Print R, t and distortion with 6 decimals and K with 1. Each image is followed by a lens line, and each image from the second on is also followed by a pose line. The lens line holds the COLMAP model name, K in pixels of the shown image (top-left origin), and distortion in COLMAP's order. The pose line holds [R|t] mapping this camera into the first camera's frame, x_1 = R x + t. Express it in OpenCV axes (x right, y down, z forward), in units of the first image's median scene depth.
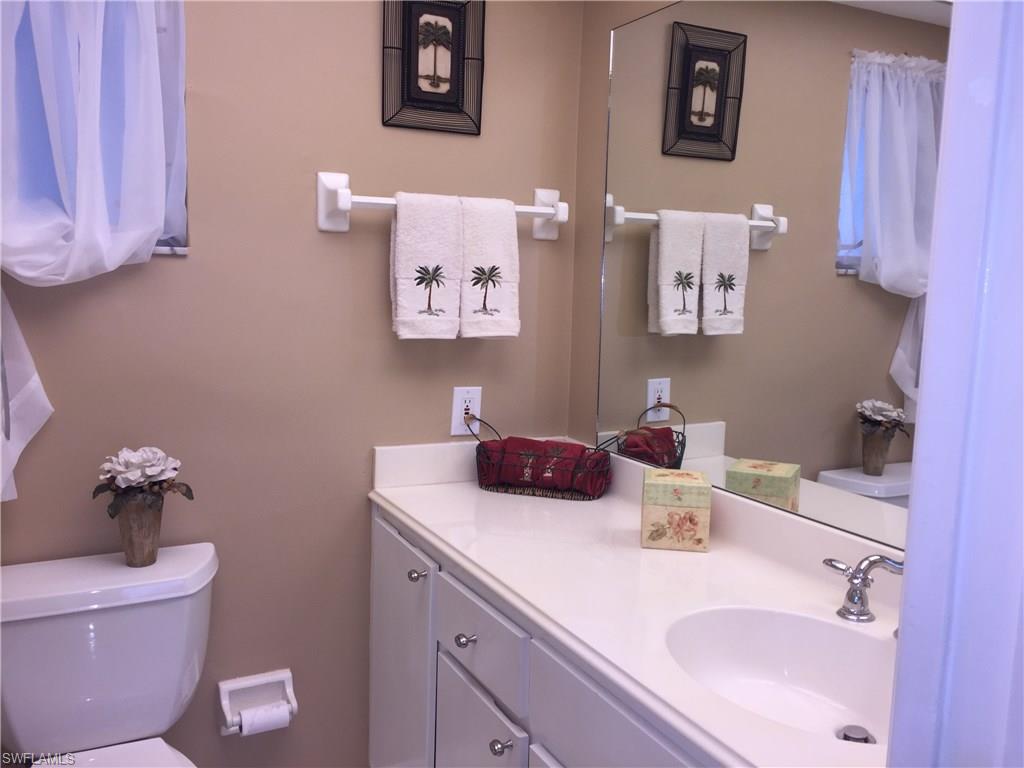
lens RADIAL K [[878.5, 0, 512.8], [0, 878.5, 379.9], [0, 0, 1]] dist [0.077334, -0.117599]
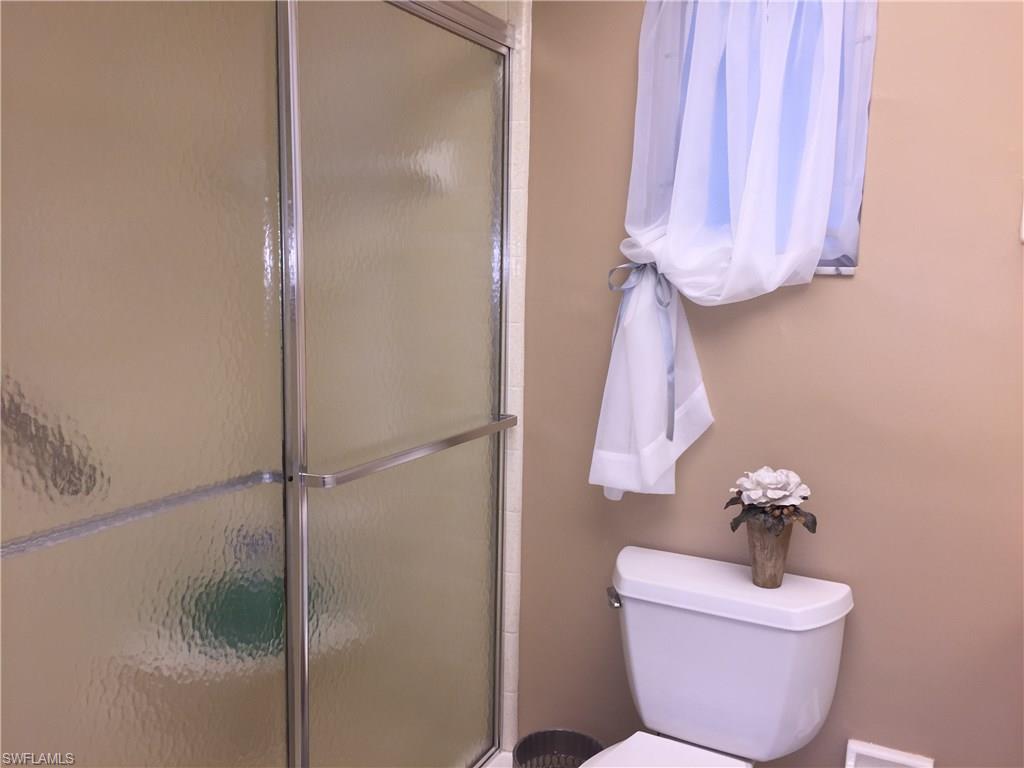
lens RADIAL K [[878.5, 0, 512.8], [0, 878.5, 379.9], [0, 0, 1]] dist [0.077334, -0.117599]
pose [[0.558363, 0.089183, -0.824789, 0.227667], [-0.107829, 0.993573, 0.034436, -0.025560], [0.822559, 0.069709, 0.564391, 0.192991]]
